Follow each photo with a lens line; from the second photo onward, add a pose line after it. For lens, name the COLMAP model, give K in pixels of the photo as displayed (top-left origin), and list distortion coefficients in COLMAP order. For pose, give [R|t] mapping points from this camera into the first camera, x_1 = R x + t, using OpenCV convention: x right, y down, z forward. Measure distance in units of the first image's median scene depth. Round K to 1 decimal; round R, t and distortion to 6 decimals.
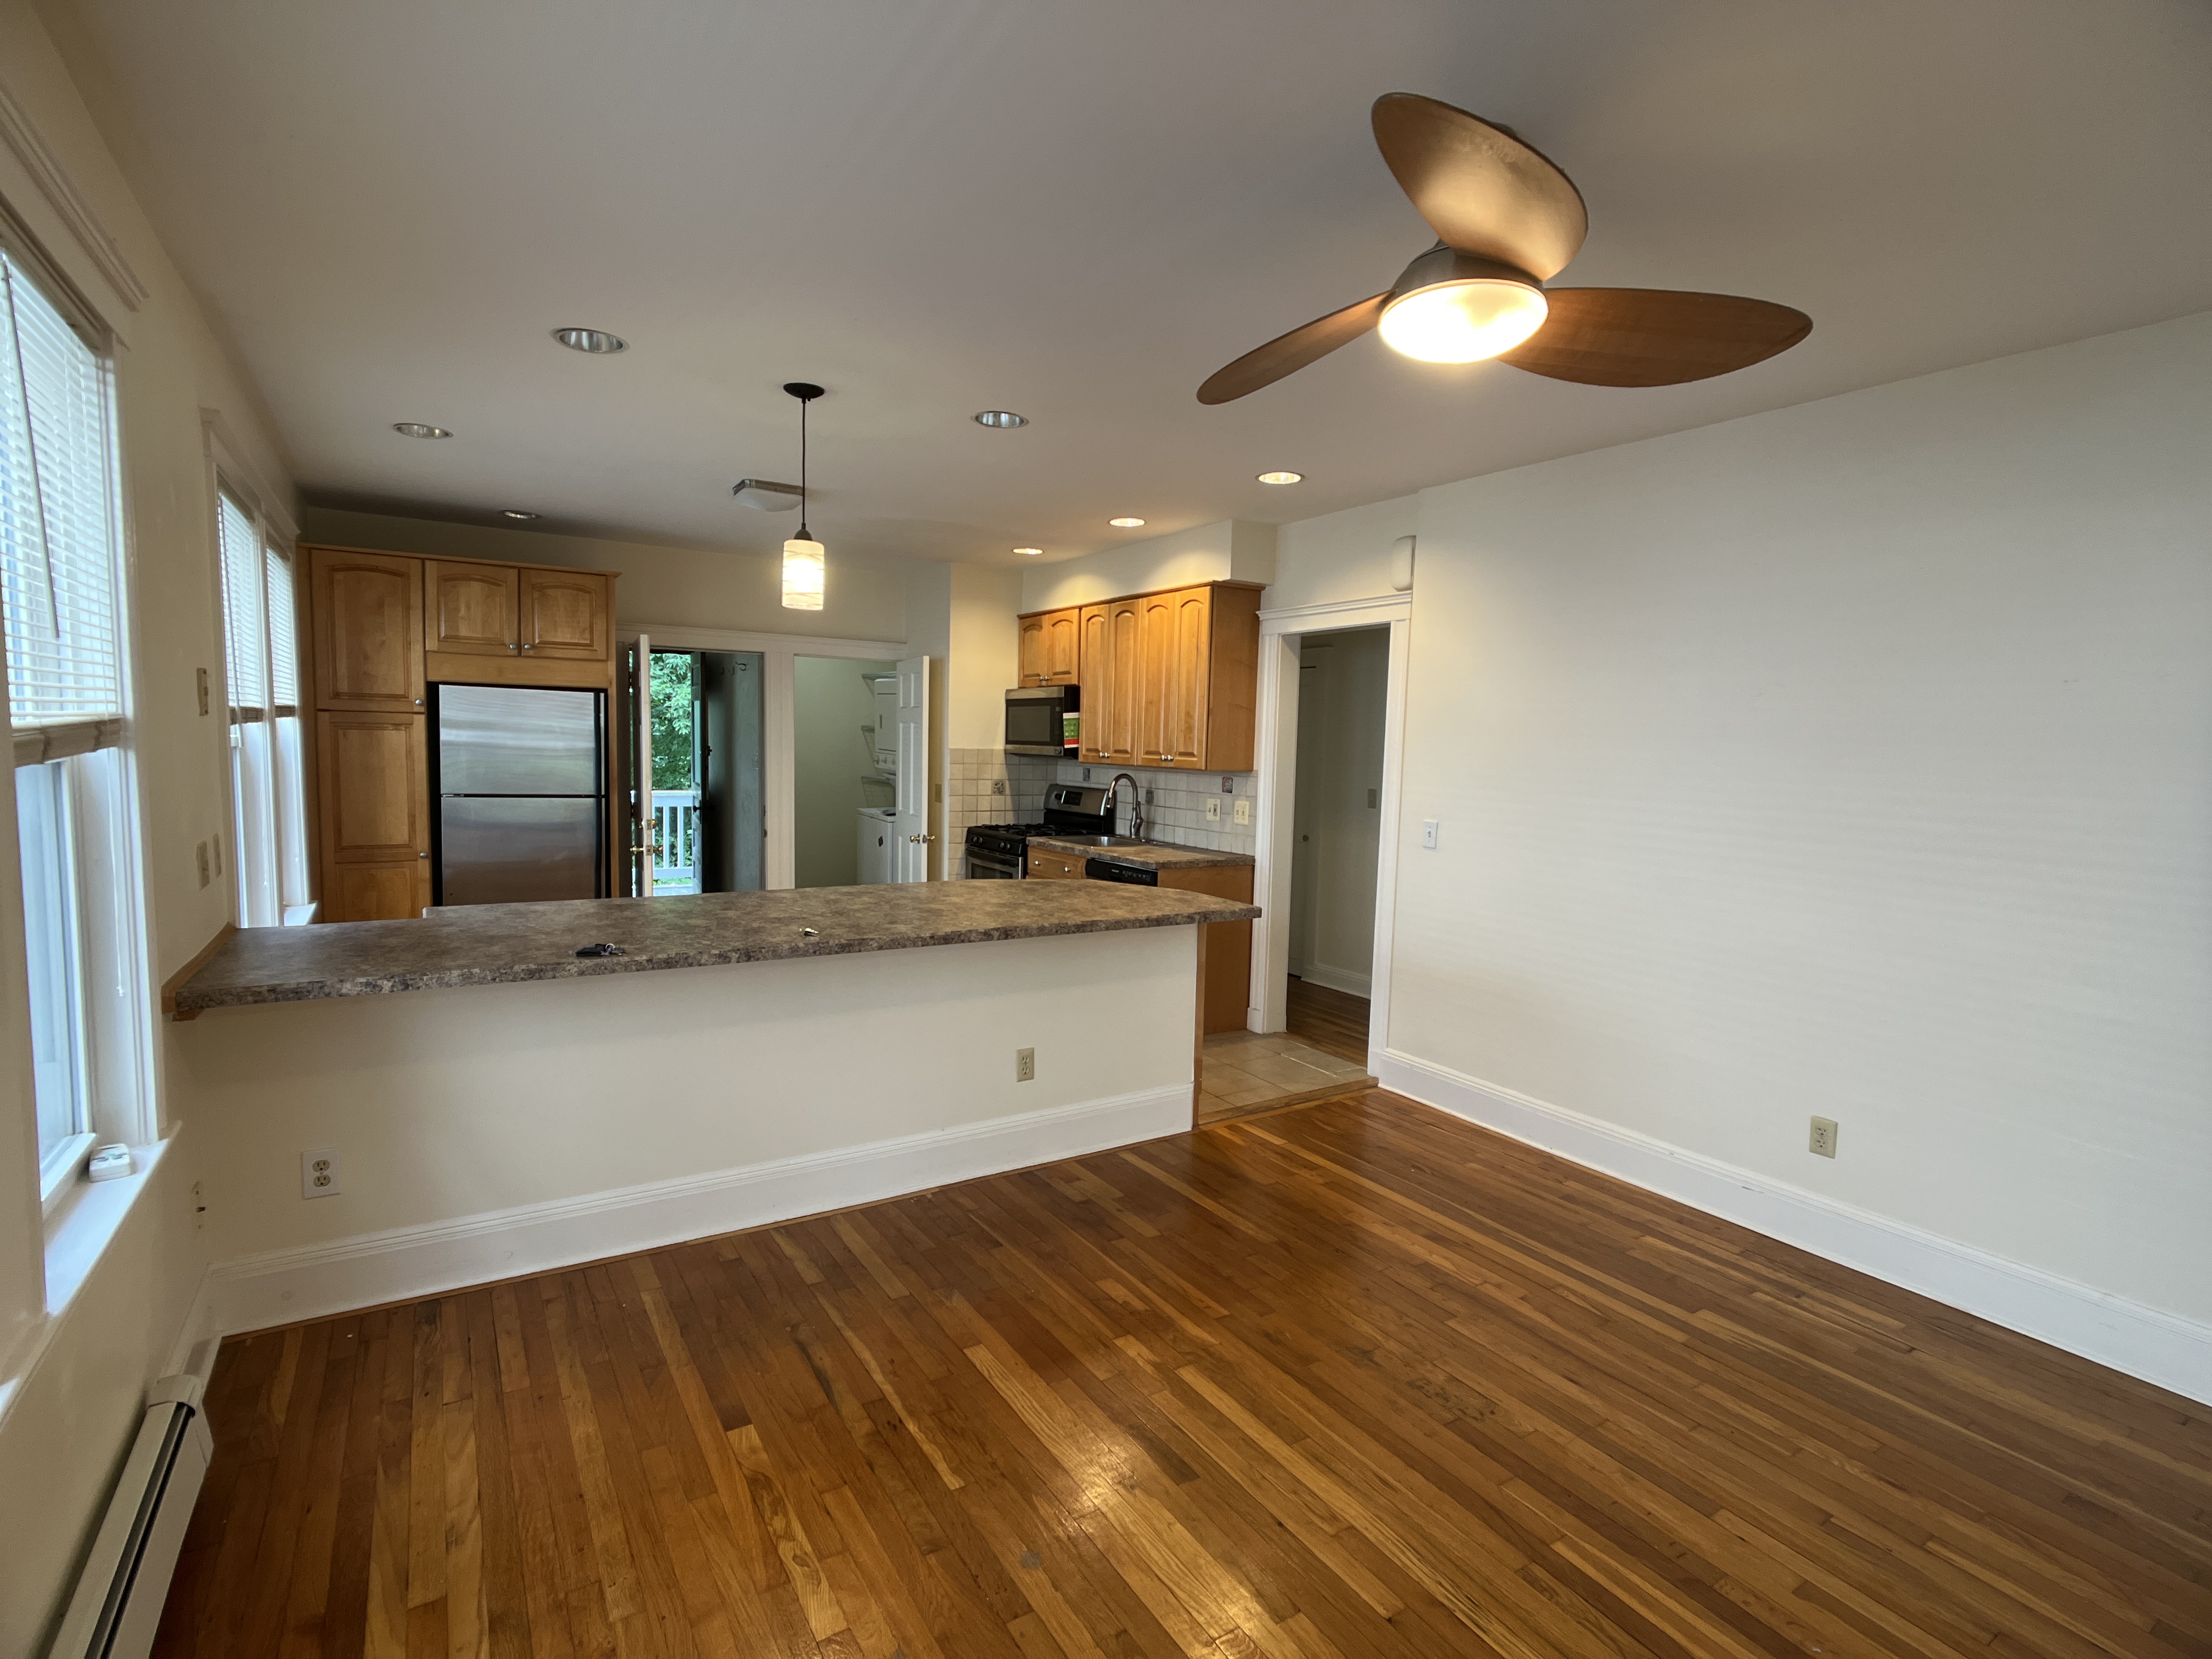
lens RADIAL K [[1078.9, 0, 1094.2], [0, 1078.9, 834.0], [0, 0, 1]] dist [-0.017292, 0.012738]
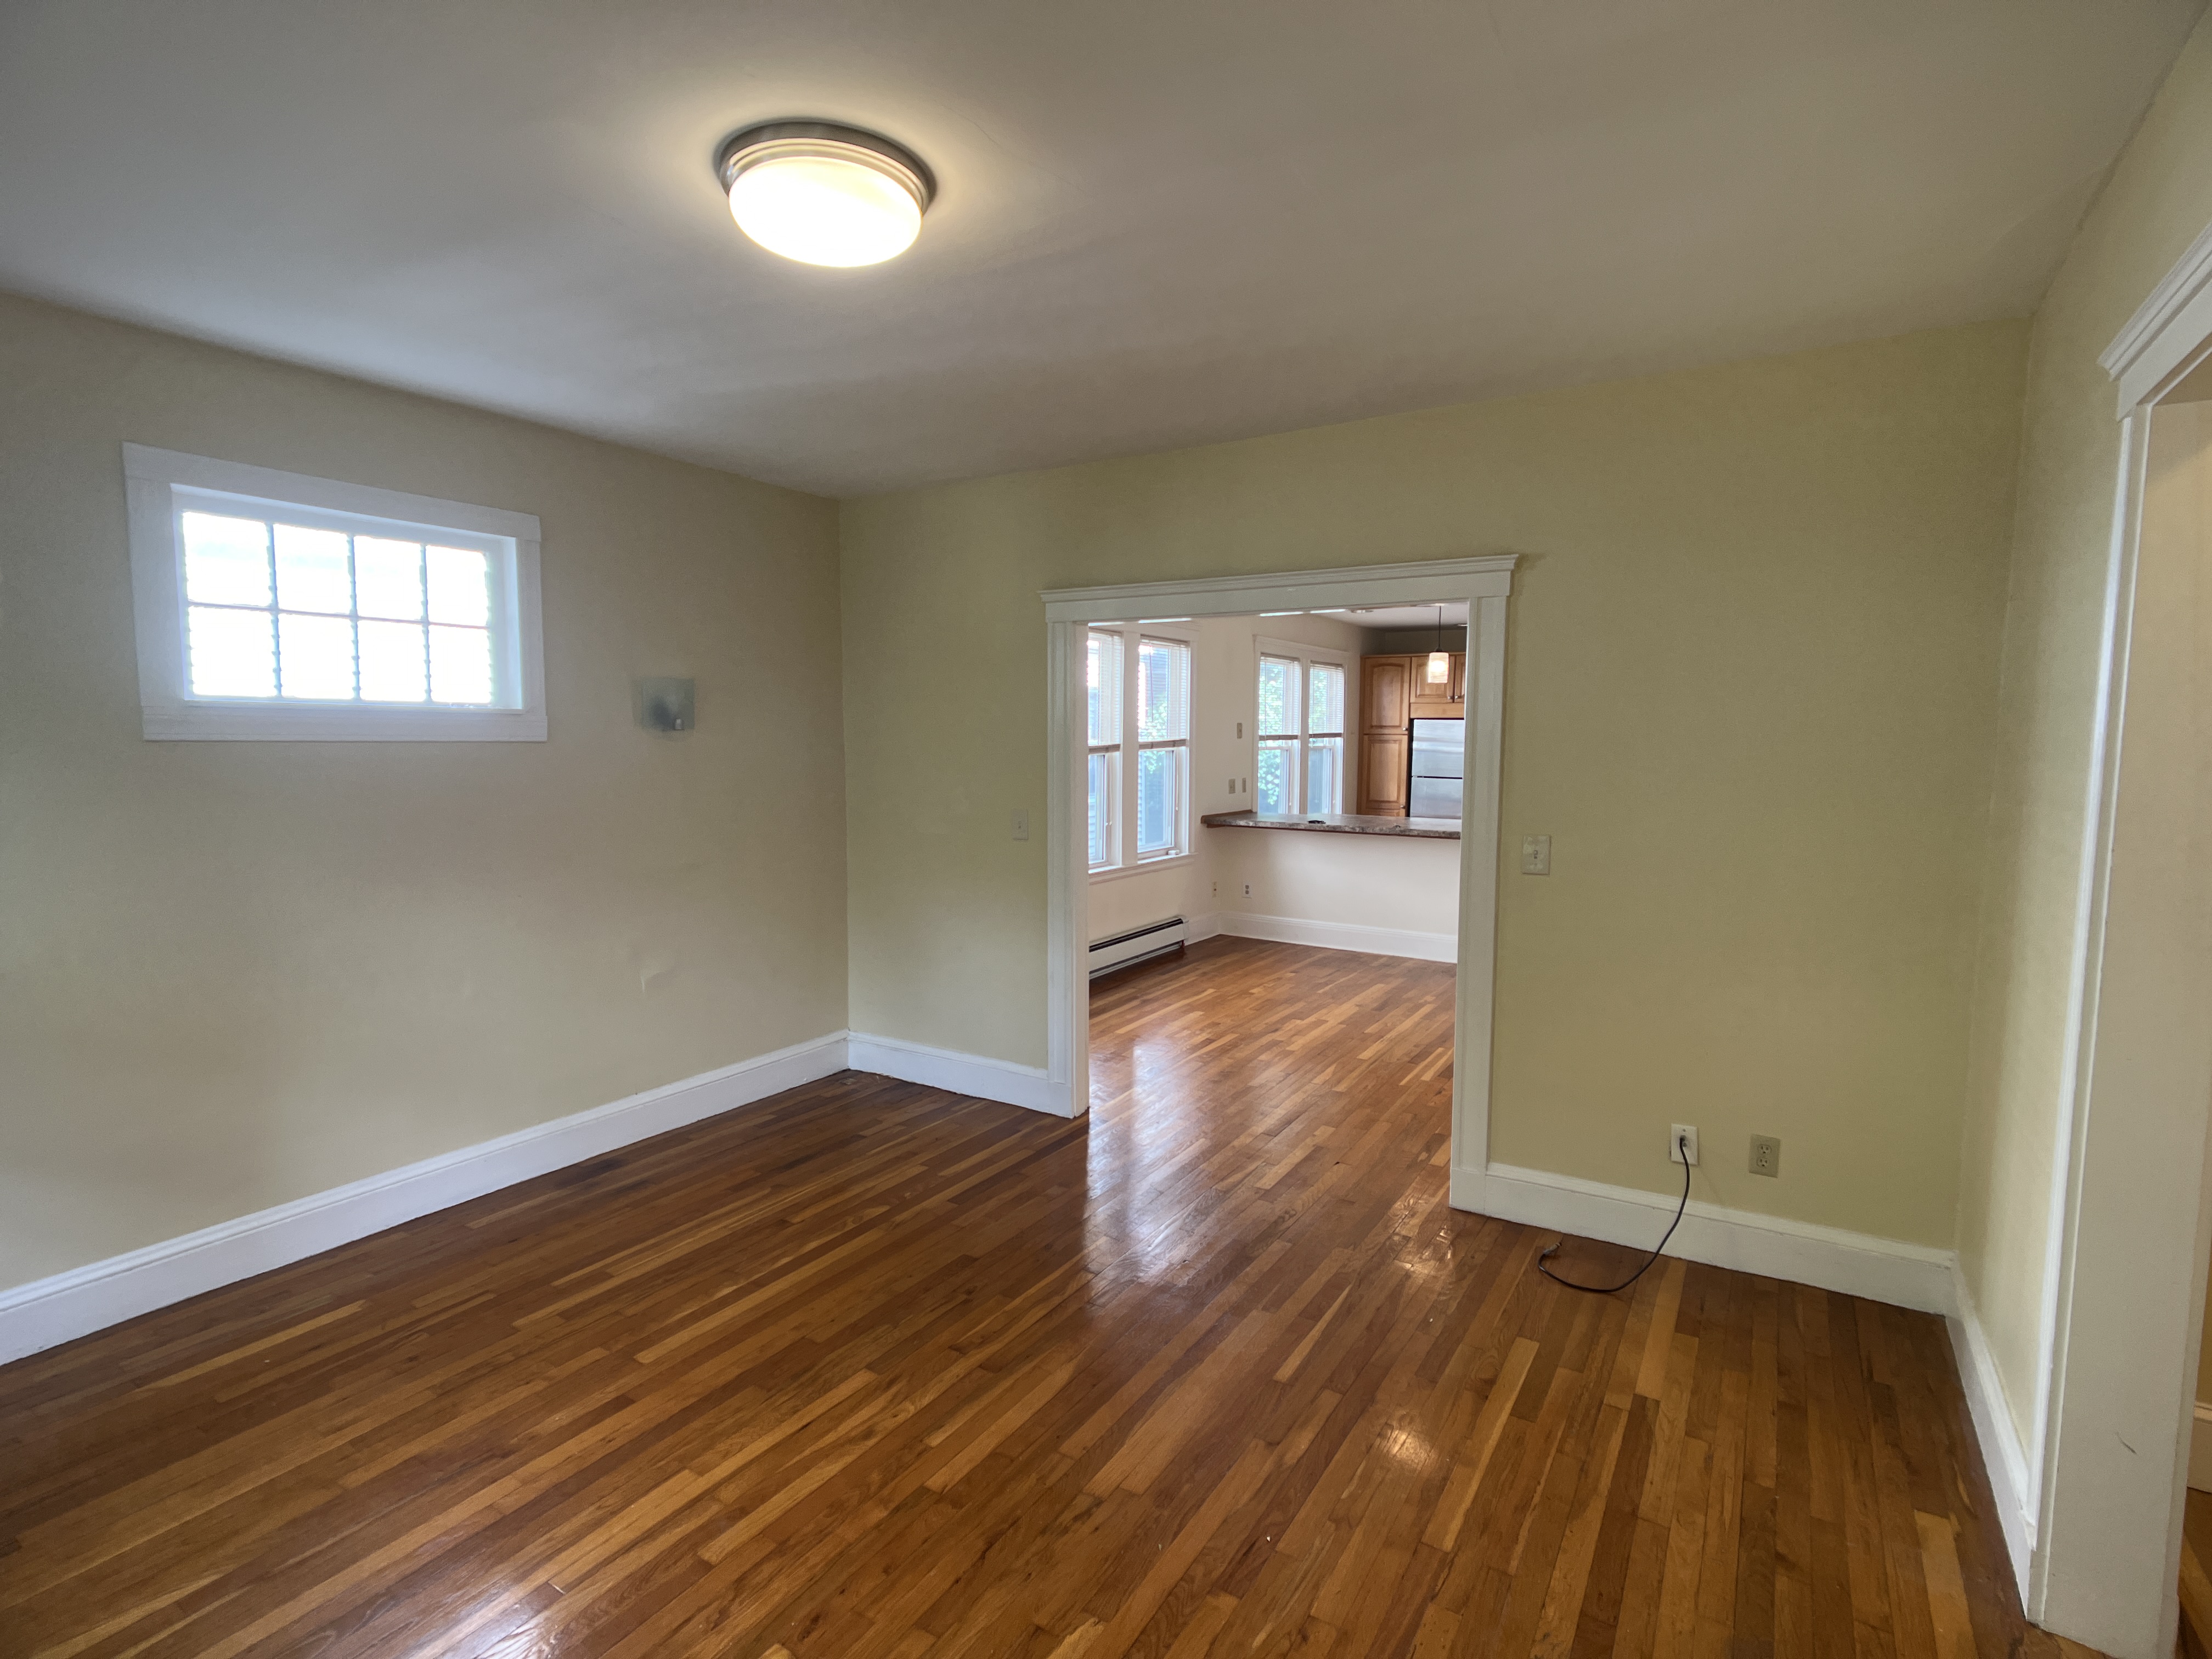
lens RADIAL K [[1076.9, 0, 1106.8], [0, 1076.9, 835.5], [0, 0, 1]] dist [-0.001355, 0.001213]
pose [[0.433663, 0.060811, -0.899021, 0.820645], [-0.072979, 0.996813, 0.032223, 0.042951], [0.898115, 0.051636, 0.436718, -0.306930]]
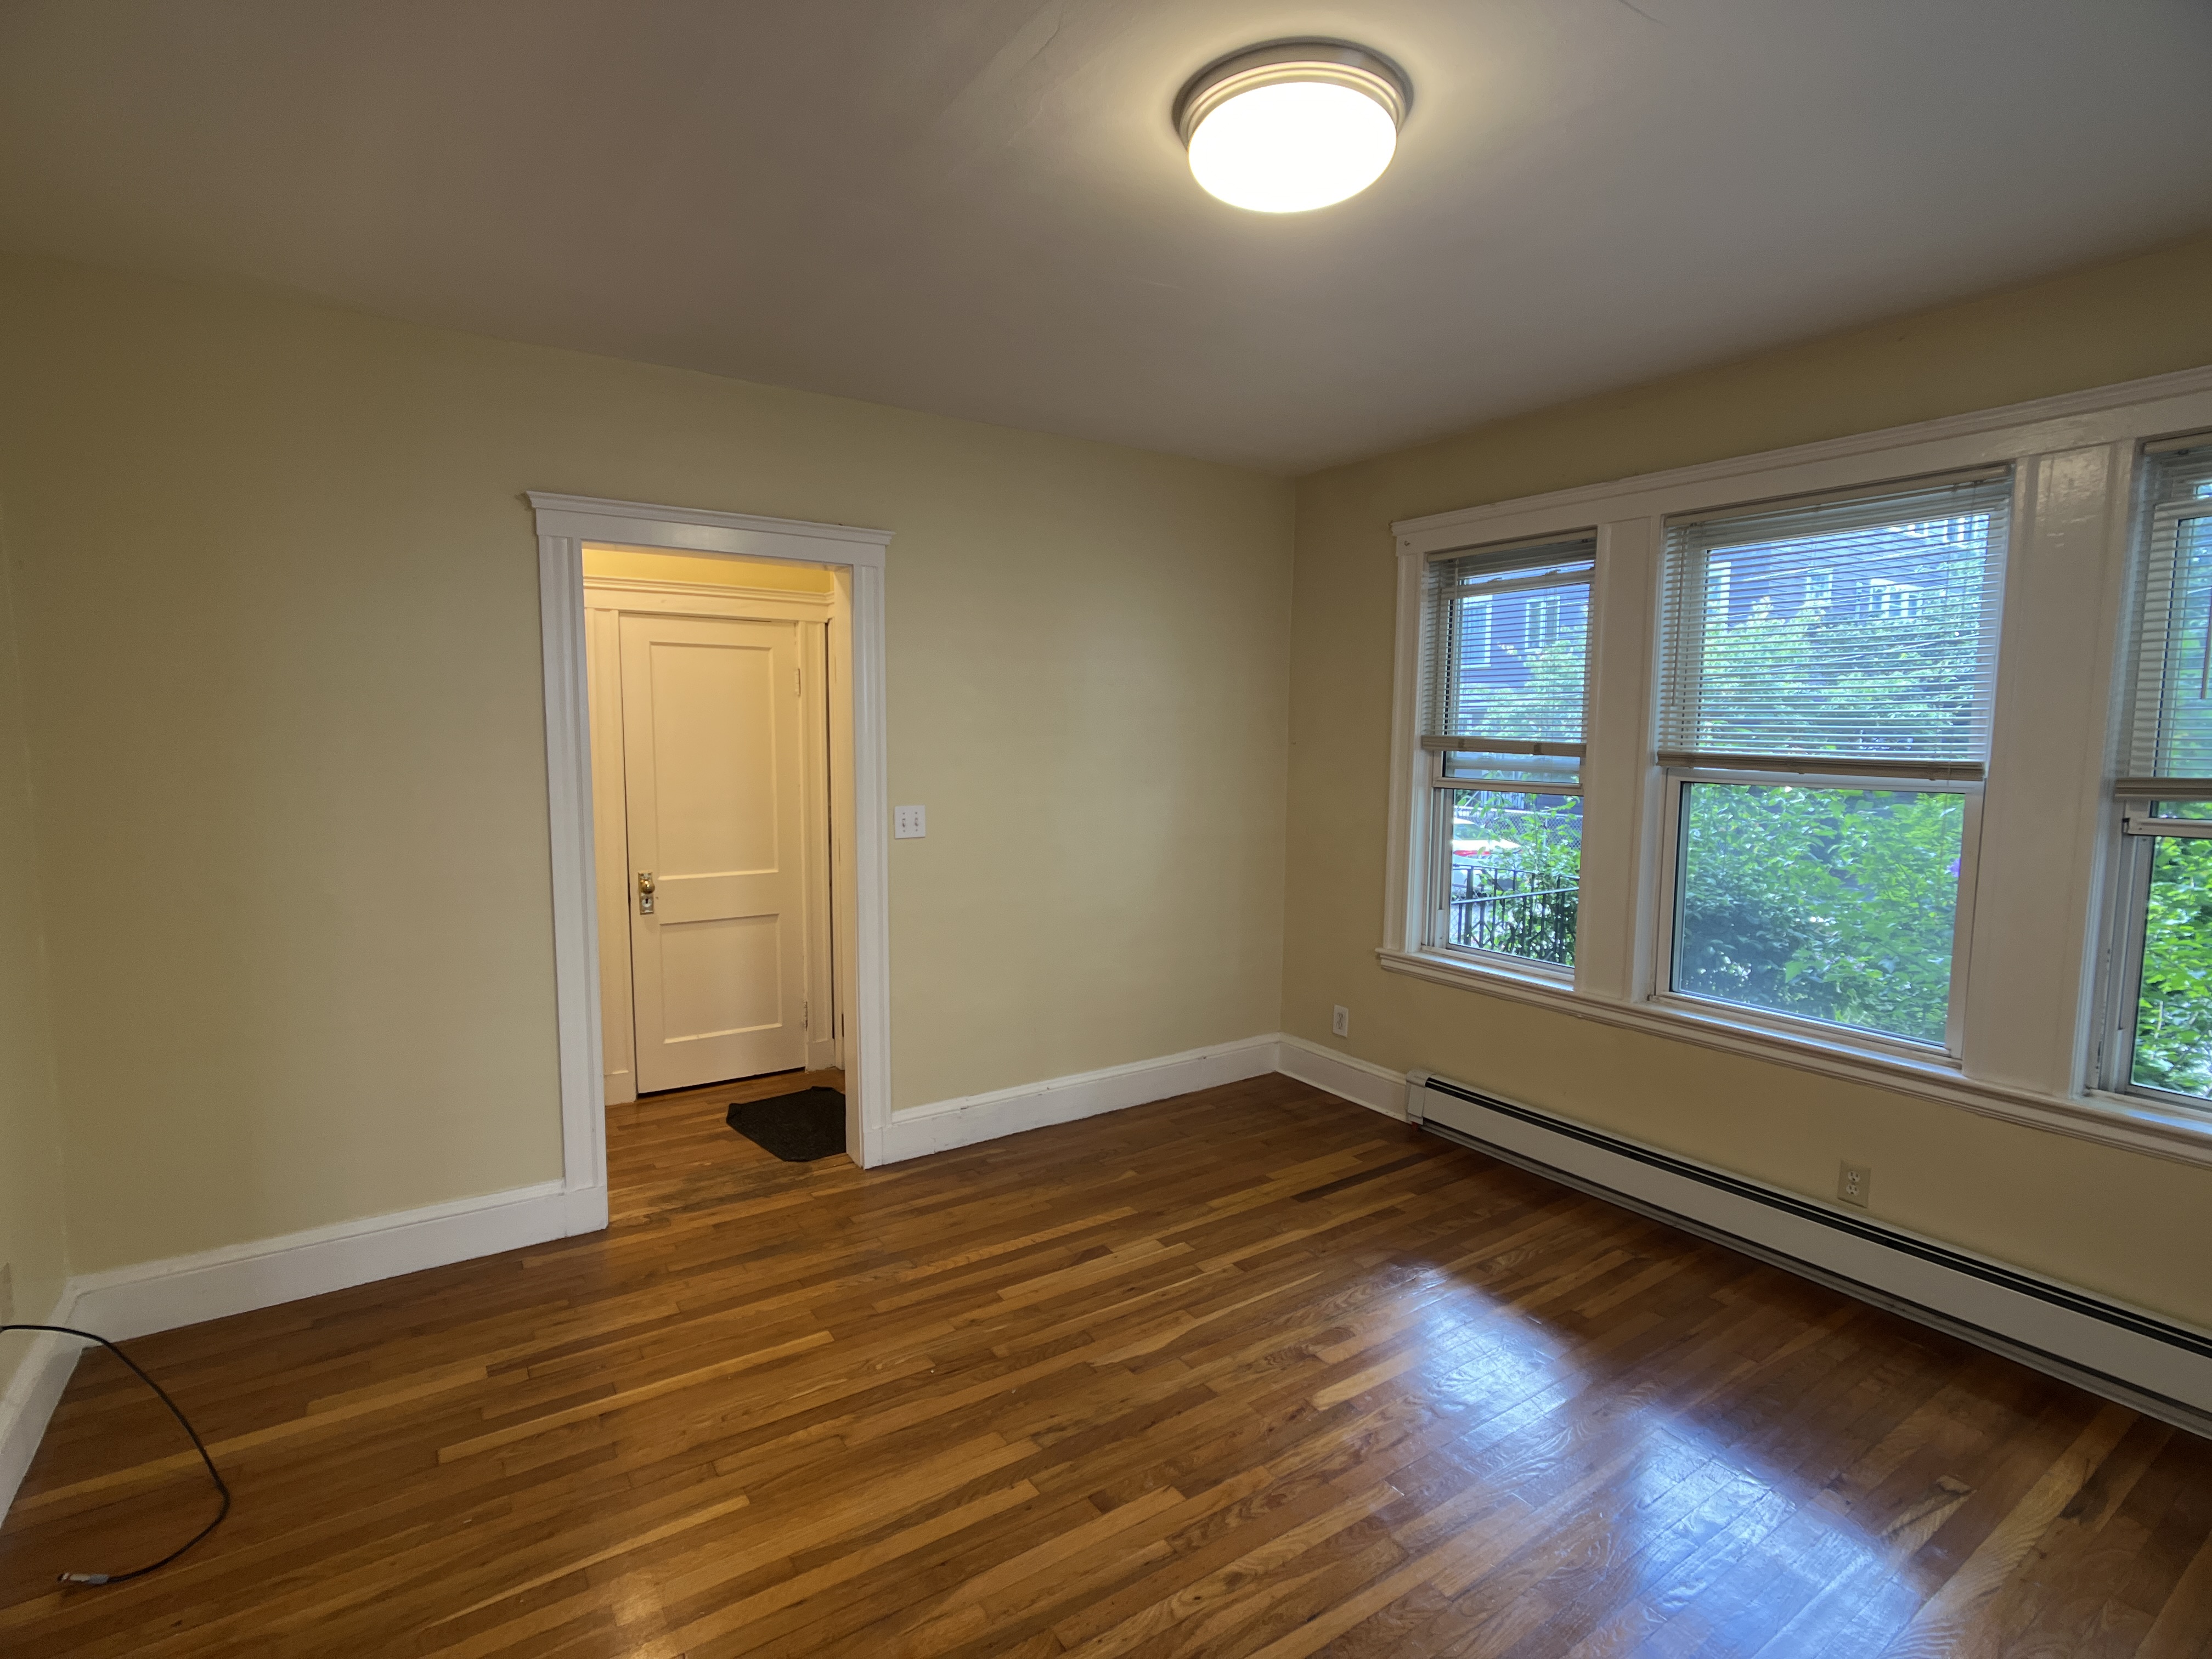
lens RADIAL K [[1078.9, 0, 1094.2], [0, 1078.9, 834.0], [0, 0, 1]] dist [-0.017292, 0.012738]
pose [[-0.022092, -0.122898, 0.992173, 0.135690], [0.083156, 0.988751, 0.124325, 0.015921], [-0.996292, 0.085252, -0.011624, -0.172506]]
